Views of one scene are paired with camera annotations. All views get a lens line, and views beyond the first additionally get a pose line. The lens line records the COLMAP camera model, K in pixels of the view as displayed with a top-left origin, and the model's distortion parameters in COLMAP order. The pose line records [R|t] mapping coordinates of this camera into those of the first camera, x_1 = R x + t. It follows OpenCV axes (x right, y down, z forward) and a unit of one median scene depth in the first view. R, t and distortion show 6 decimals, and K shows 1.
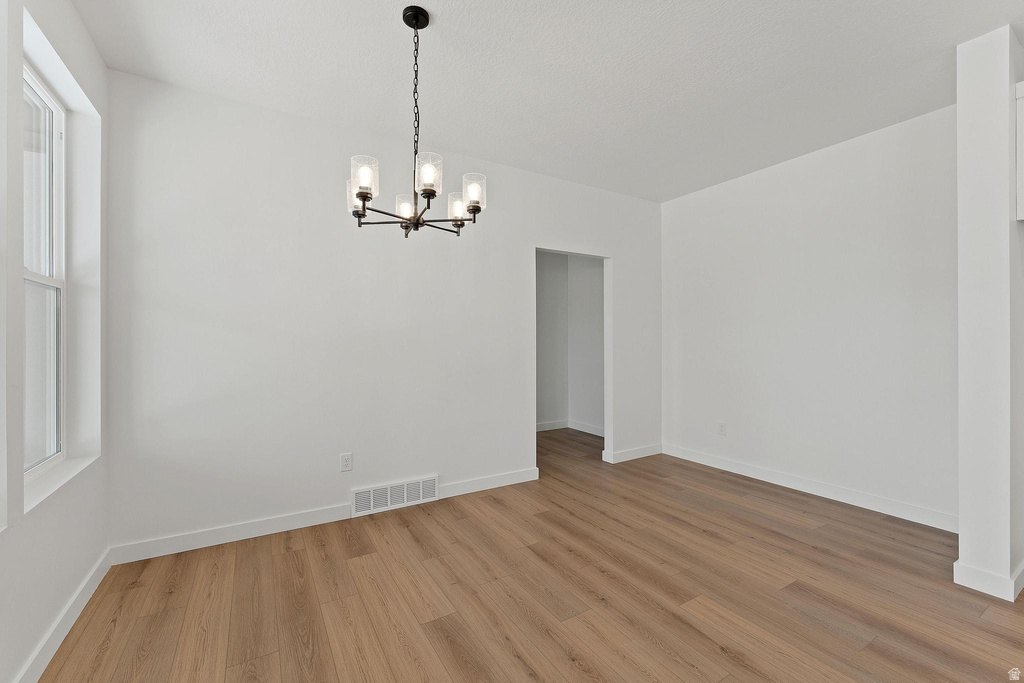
lens RADIAL K [[433.2, 0, 511.9], [0, 433.2, 340.6], [0, 0, 1]] dist [-0.004614, -0.000949]
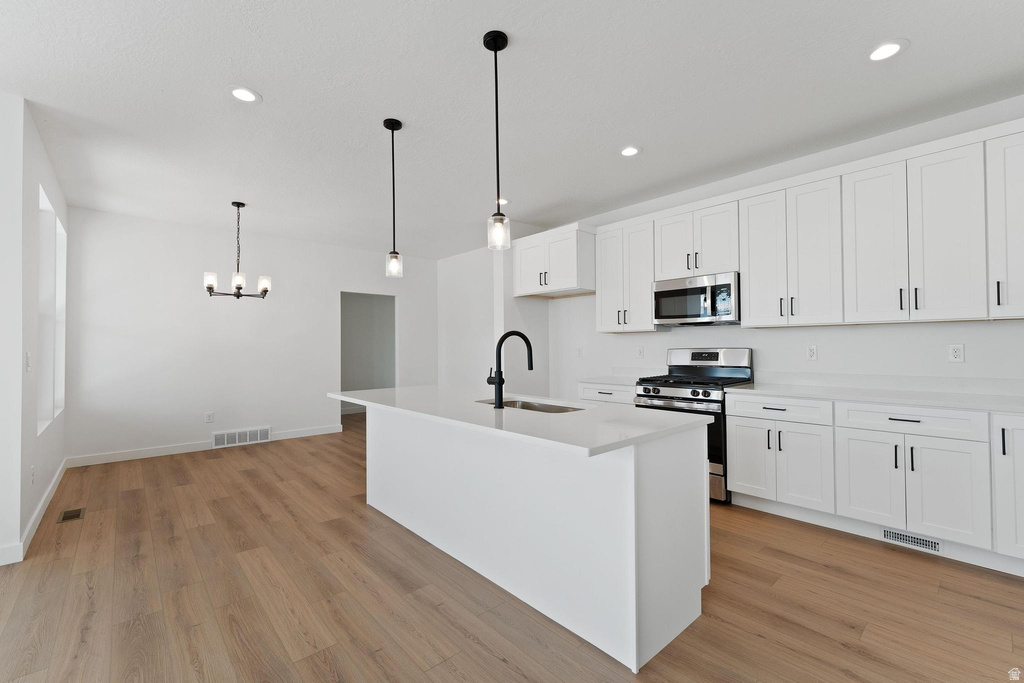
lens RADIAL K [[433.2, 0, 507.6], [0, 433.2, 340.4], [0, 0, 1]] dist [-0.004614, -0.000949]
pose [[0.982467, -0.001868, 0.186427, 0.536517], [0.005288, 0.999827, -0.017845, 0.005734], [-0.186362, 0.018518, 0.982307, -1.065622]]
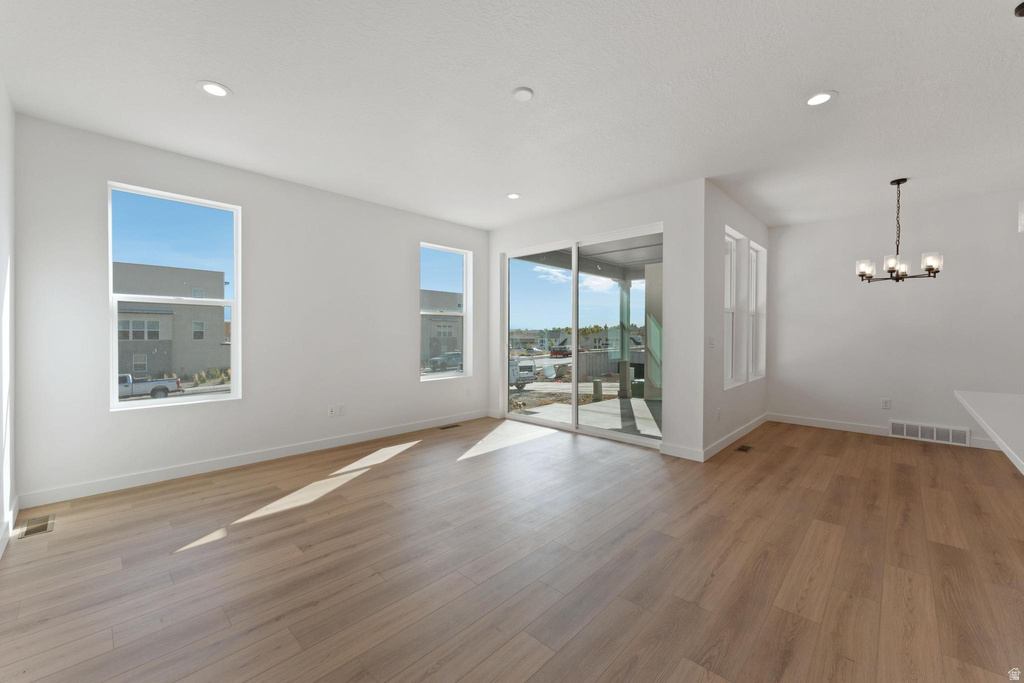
lens RADIAL K [[405.5, 0, 509.6], [0, 405.5, 340.4], [0, 0, 1]] dist [-0.001694, 0.000120]
pose [[0.259876, 0.018627, -0.965462, 0.885860], [-0.005236, 0.999826, 0.017880, 0.003304], [0.965628, 0.000409, 0.259929, -0.991032]]
